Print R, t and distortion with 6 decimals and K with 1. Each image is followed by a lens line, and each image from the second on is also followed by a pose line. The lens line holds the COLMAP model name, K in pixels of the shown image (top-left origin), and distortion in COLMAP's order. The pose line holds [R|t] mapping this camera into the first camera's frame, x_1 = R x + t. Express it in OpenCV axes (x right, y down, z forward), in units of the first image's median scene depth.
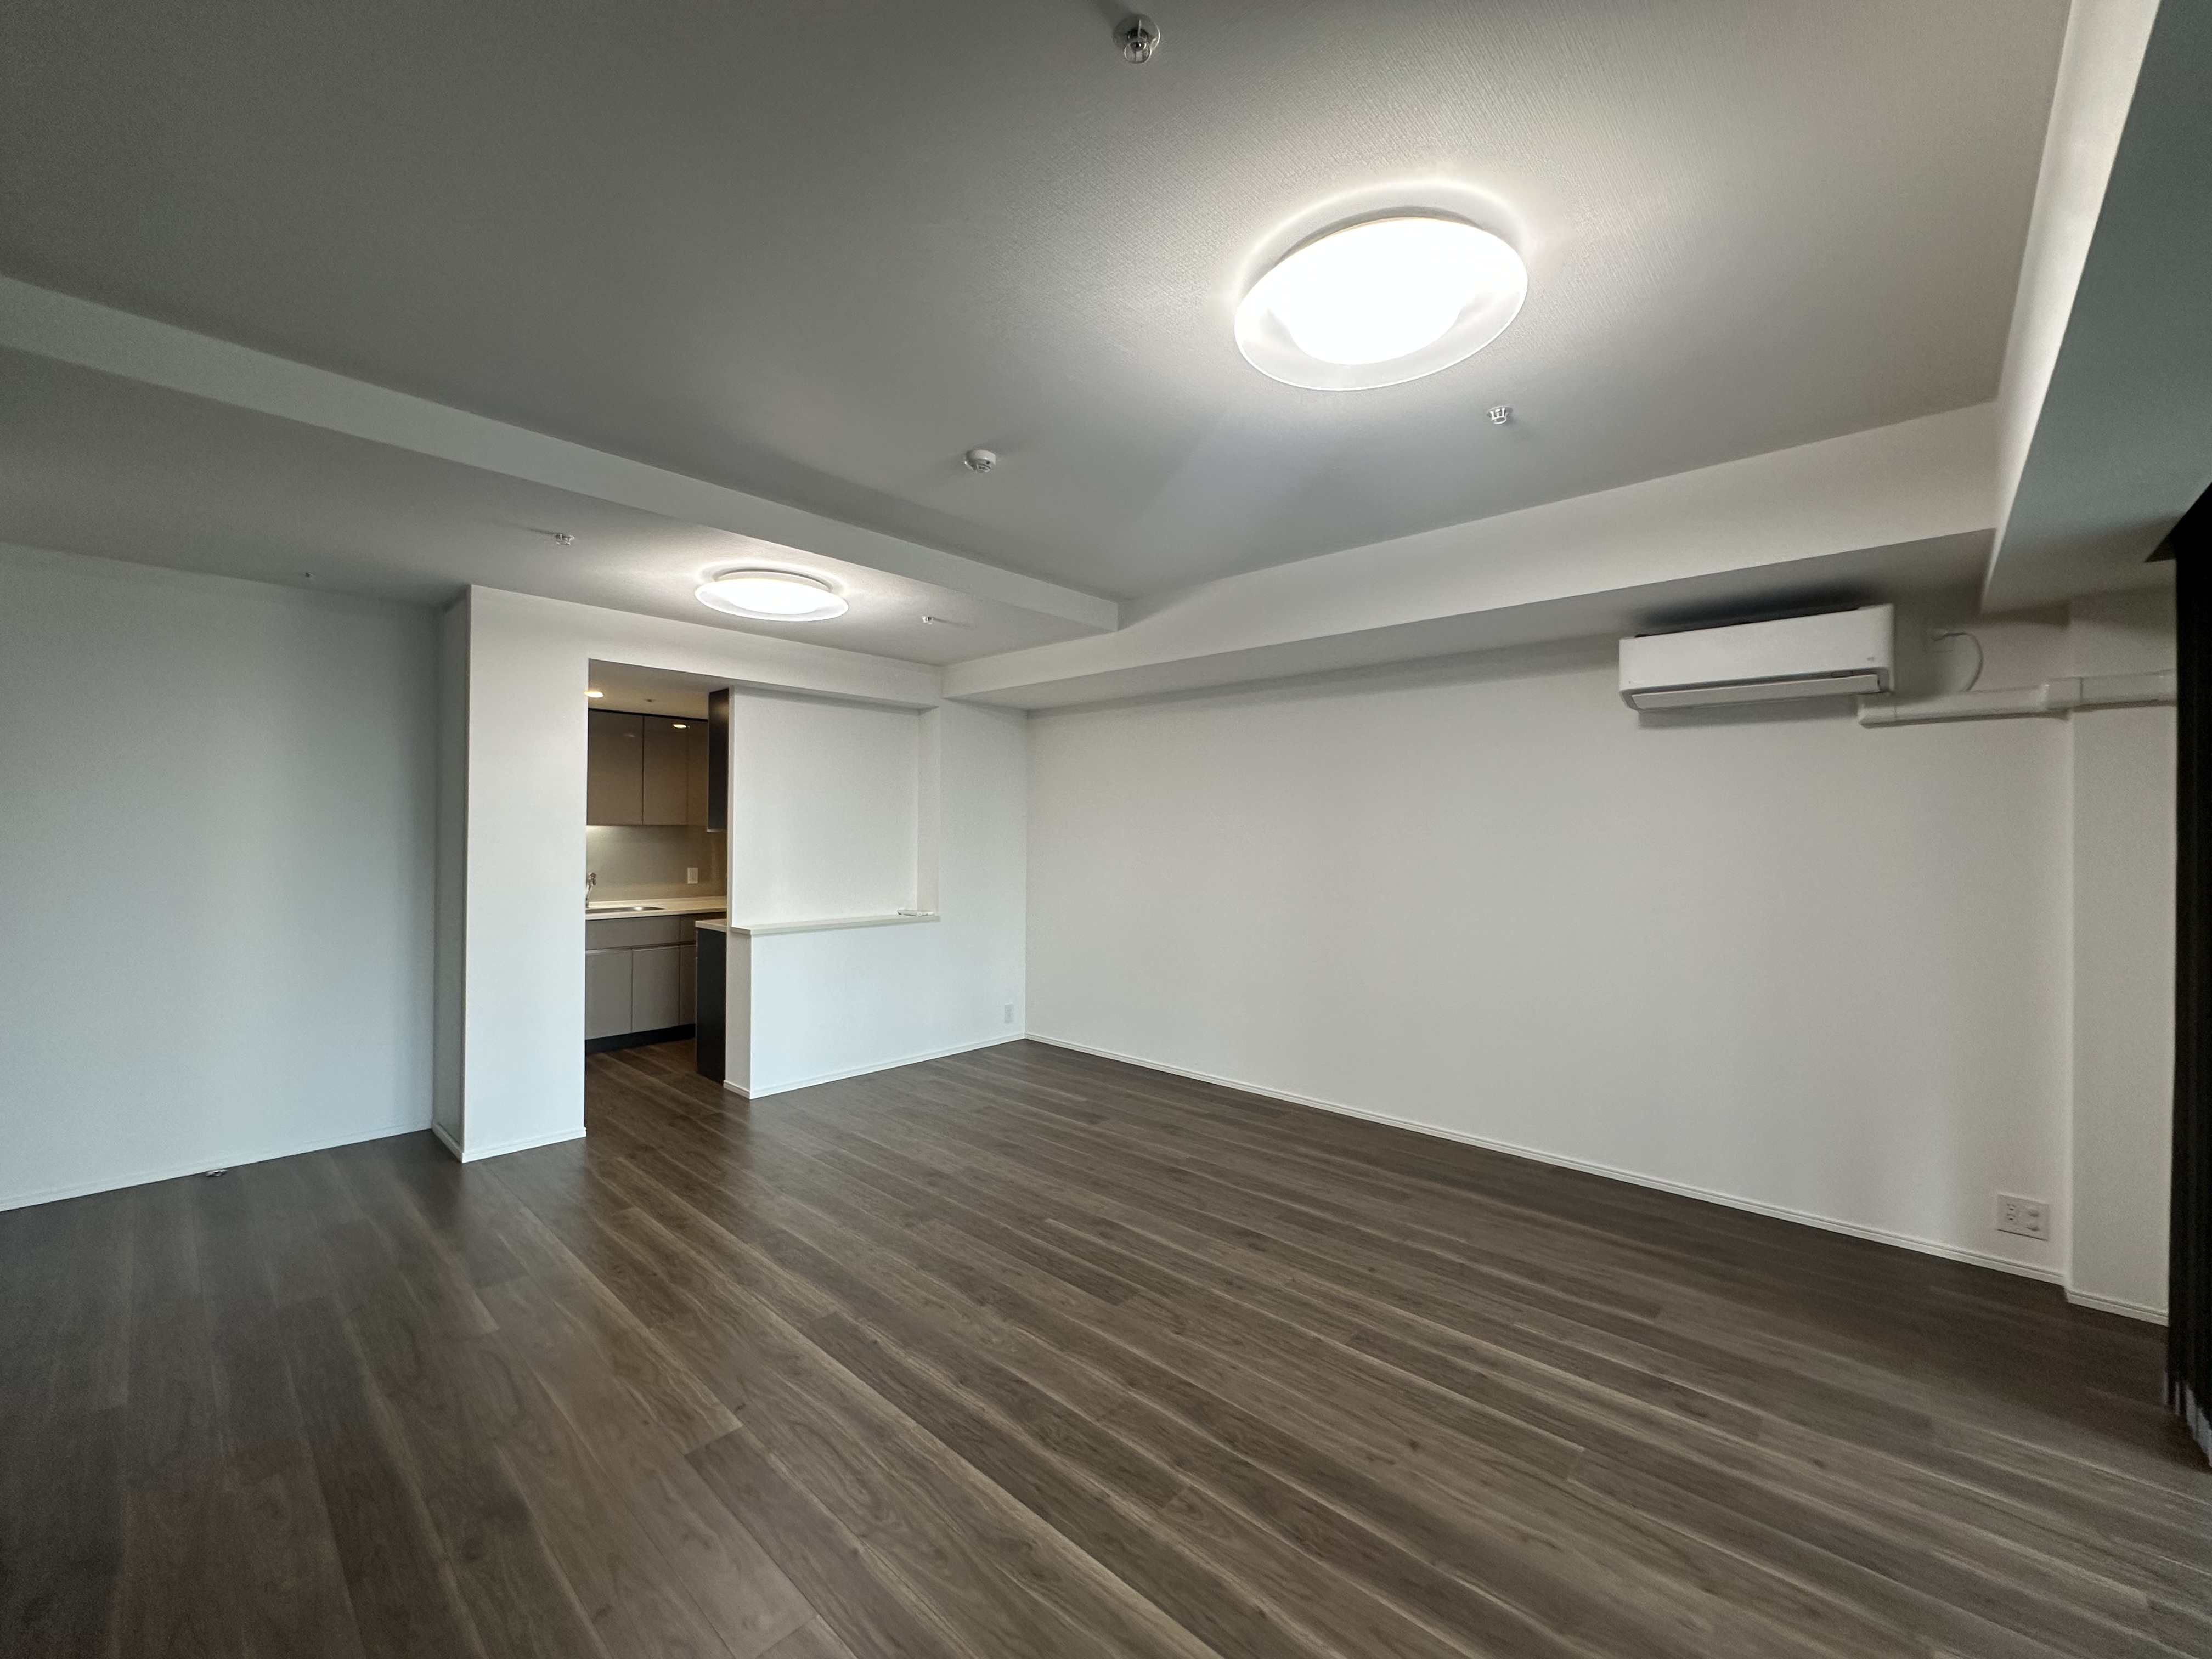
lens RADIAL K [[882.1, 0, 1106.0], [0, 882.1, 829.5], [0, 0, 1]] dist [-0.001692, -0.000135]
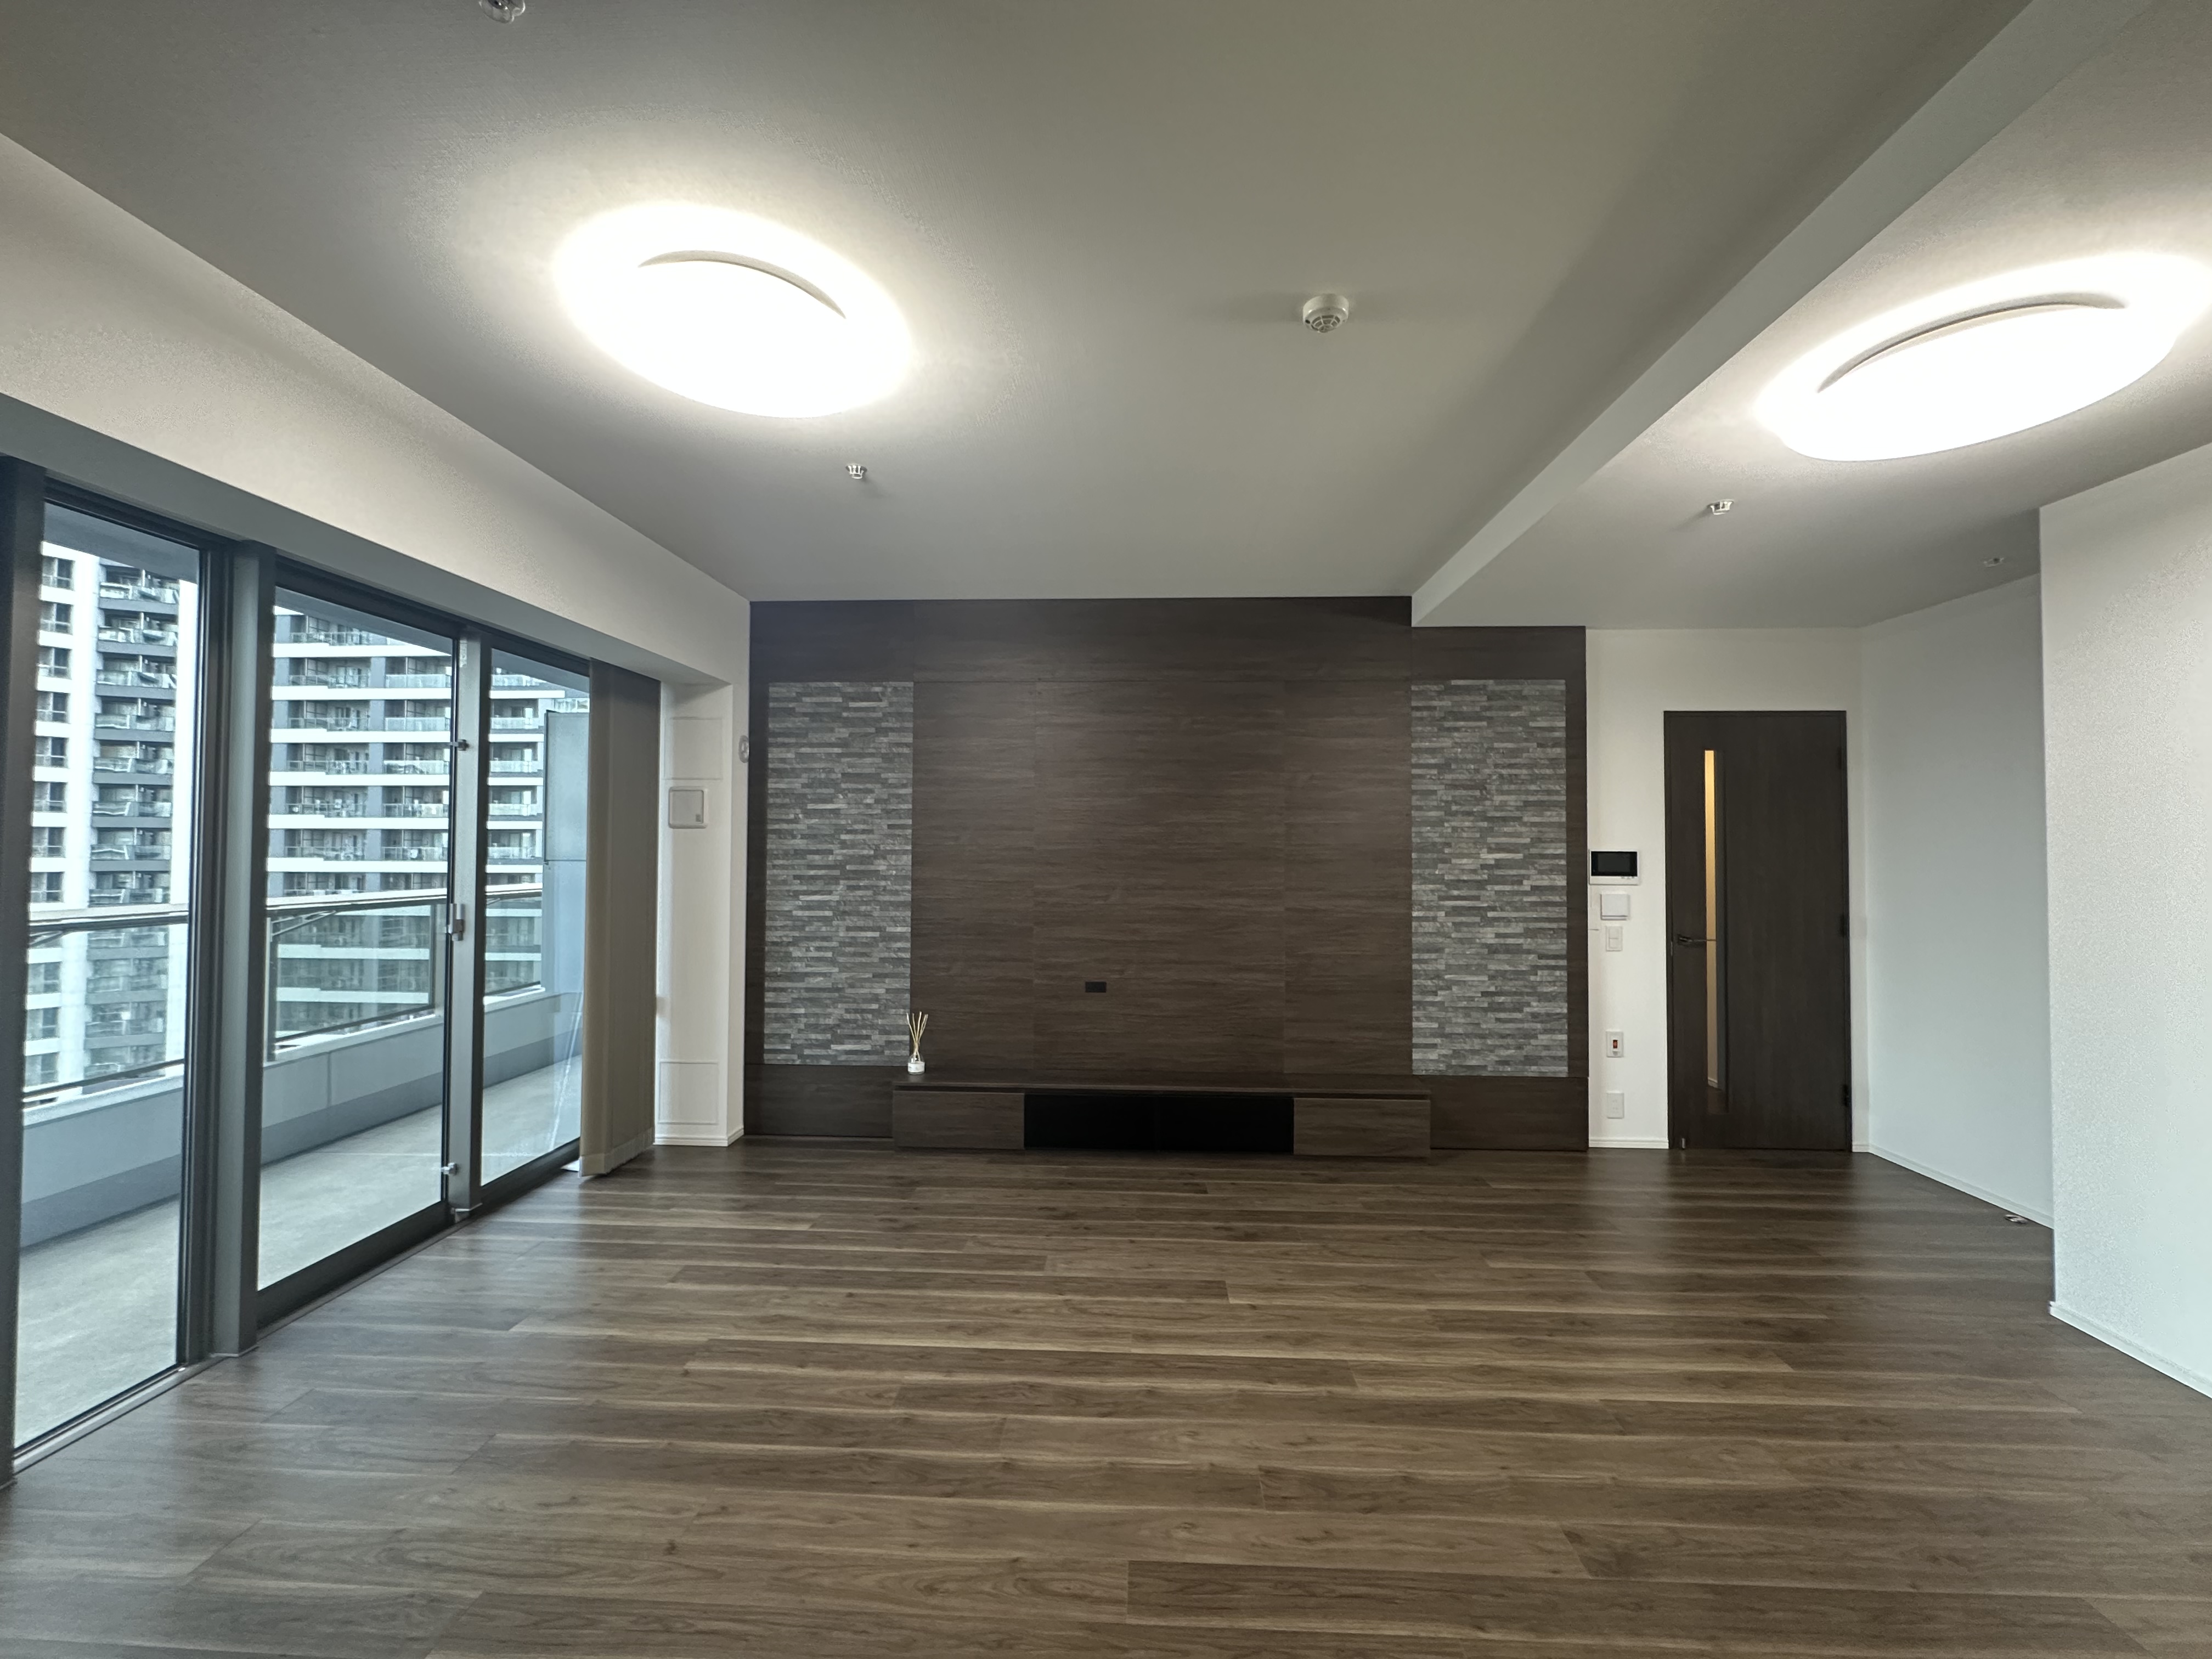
lens RADIAL K [[882.1, 0, 1106.0], [0, 882.1, 829.5], [0, 0, 1]] dist [-0.001692, -0.000135]
pose [[-0.766494, -0.025864, -0.641731, 0.538243], [-0.007123, 0.999470, -0.031775, 0.022372], [0.642213, -0.019784, -0.766271, 1.762855]]
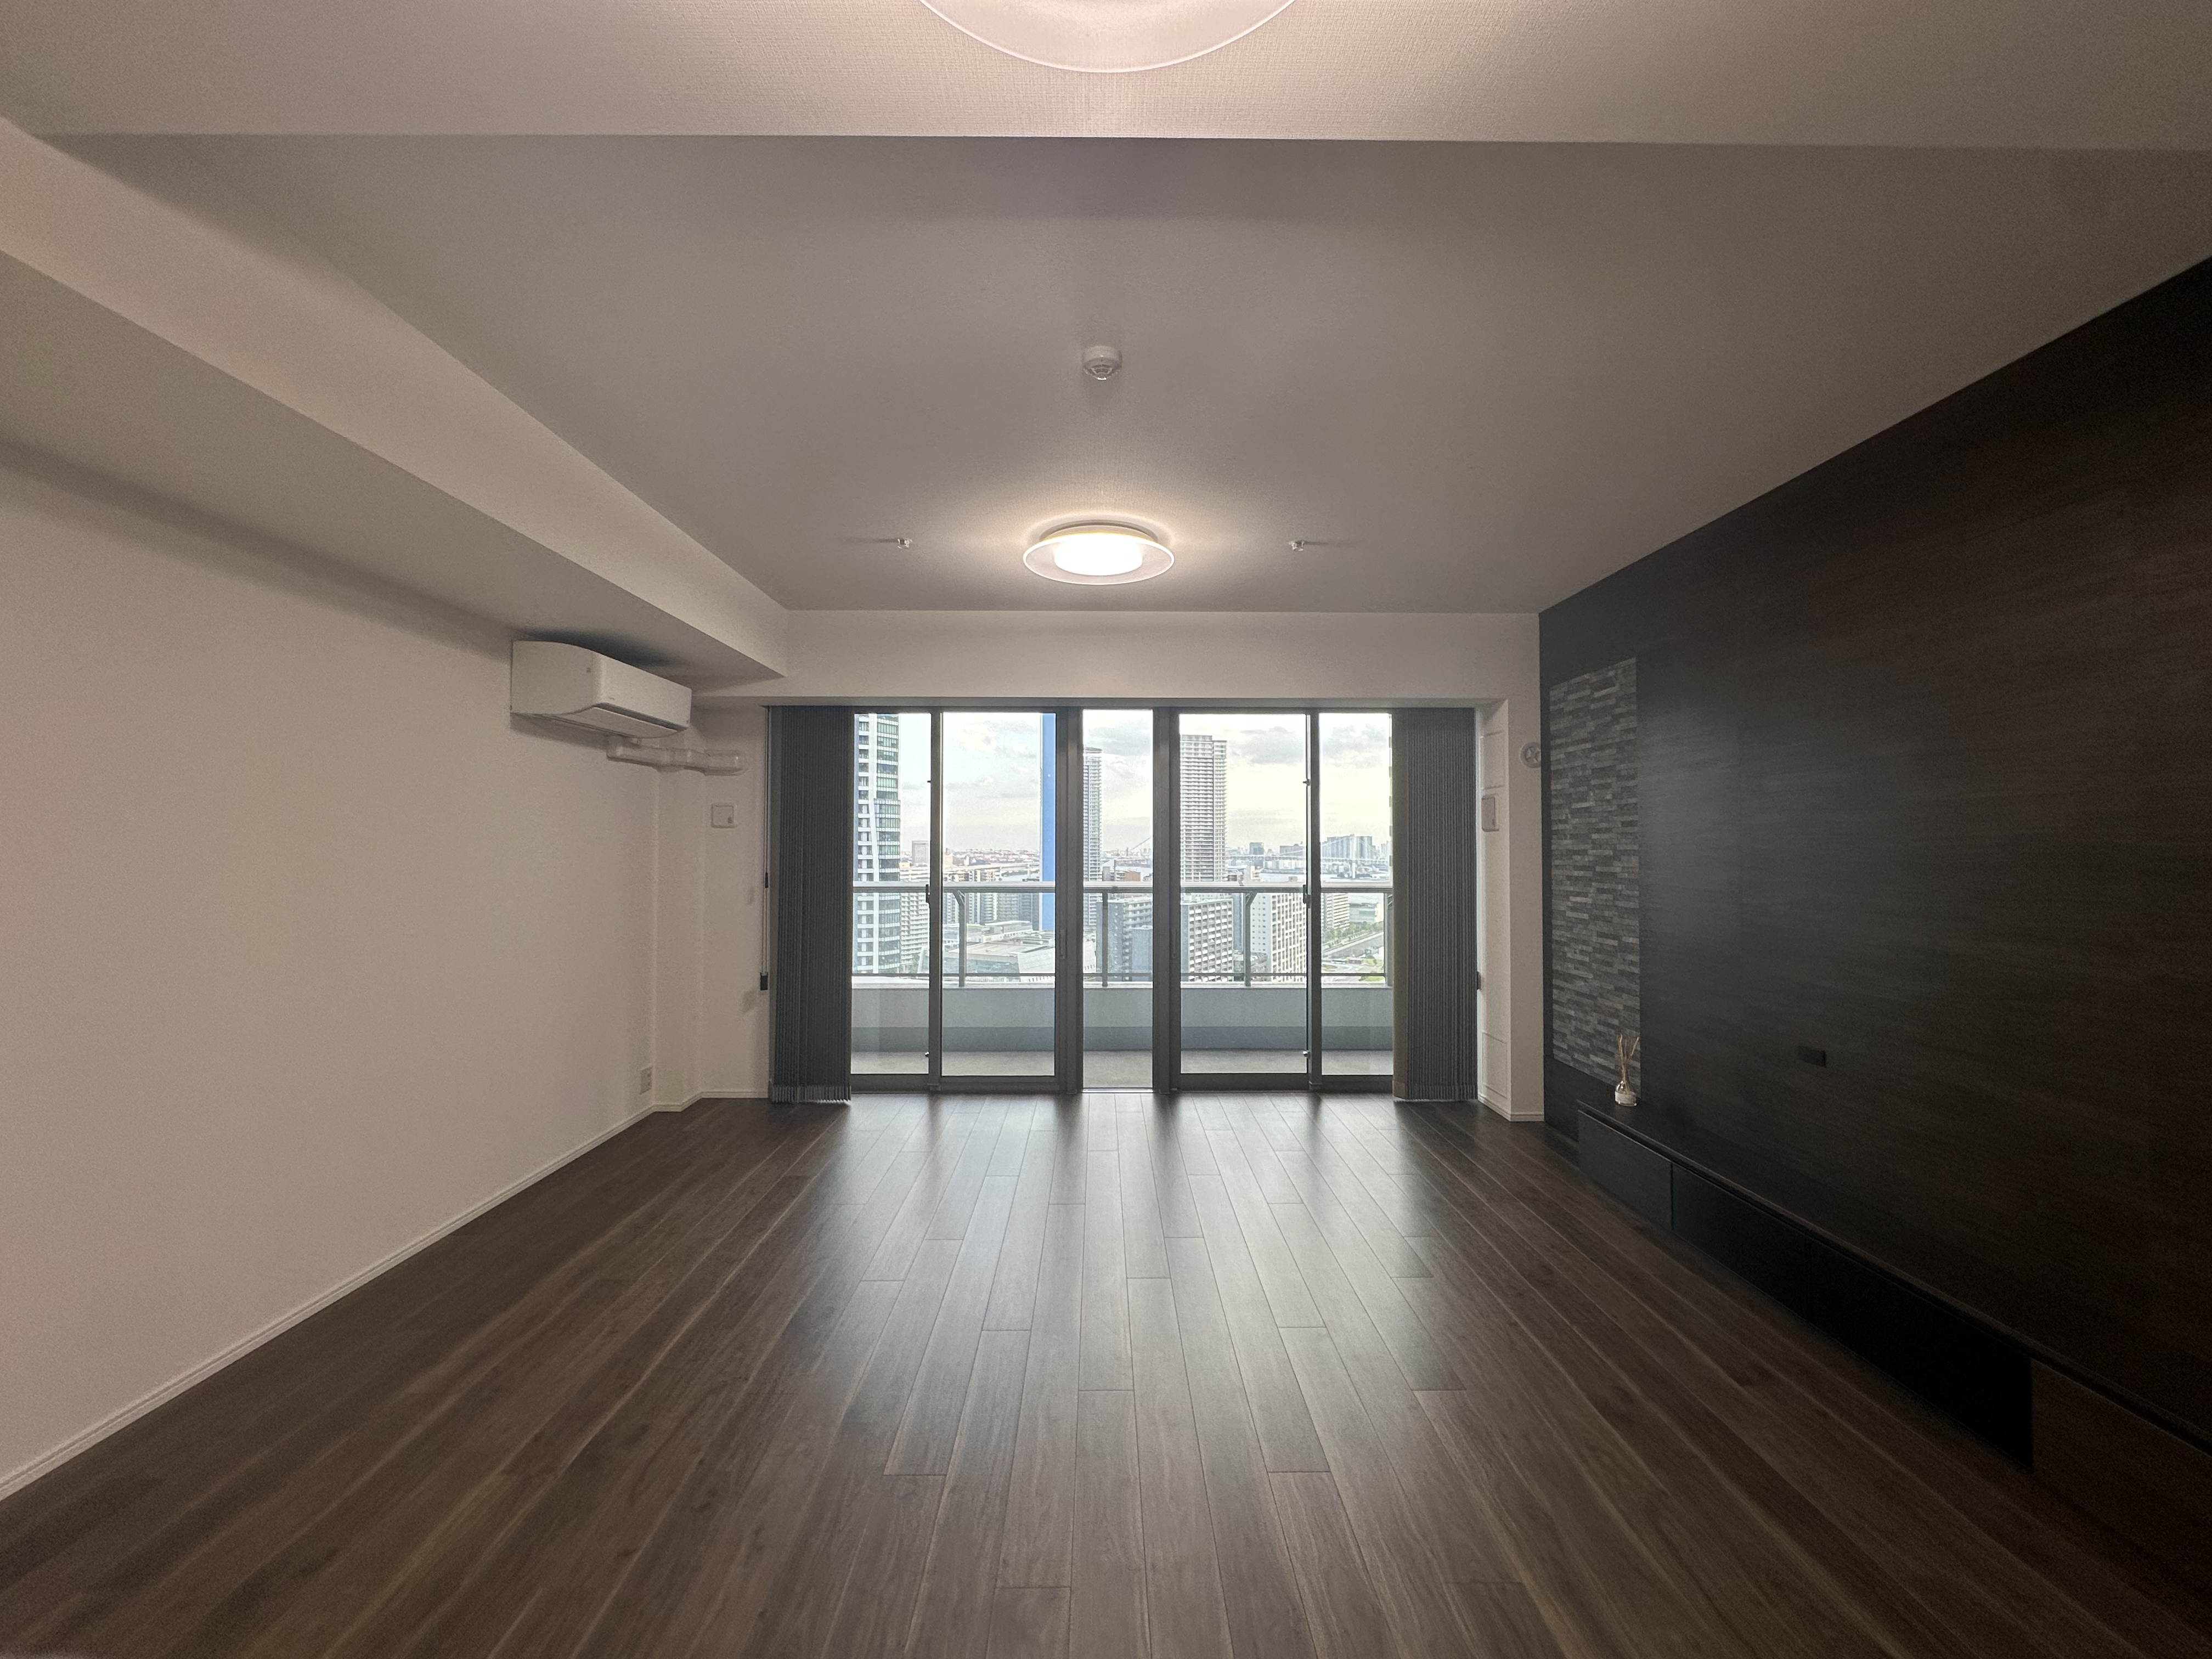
lens RADIAL K [[882.1, 0, 1106.0], [0, 882.1, 829.5], [0, 0, 1]] dist [-0.001692, -0.000135]
pose [[-0.682083, 0.006769, 0.731244, -0.887014], [-0.010035, 0.999776, -0.018615, 0.011399], [-0.731206, -0.020035, -0.681862, 1.892255]]
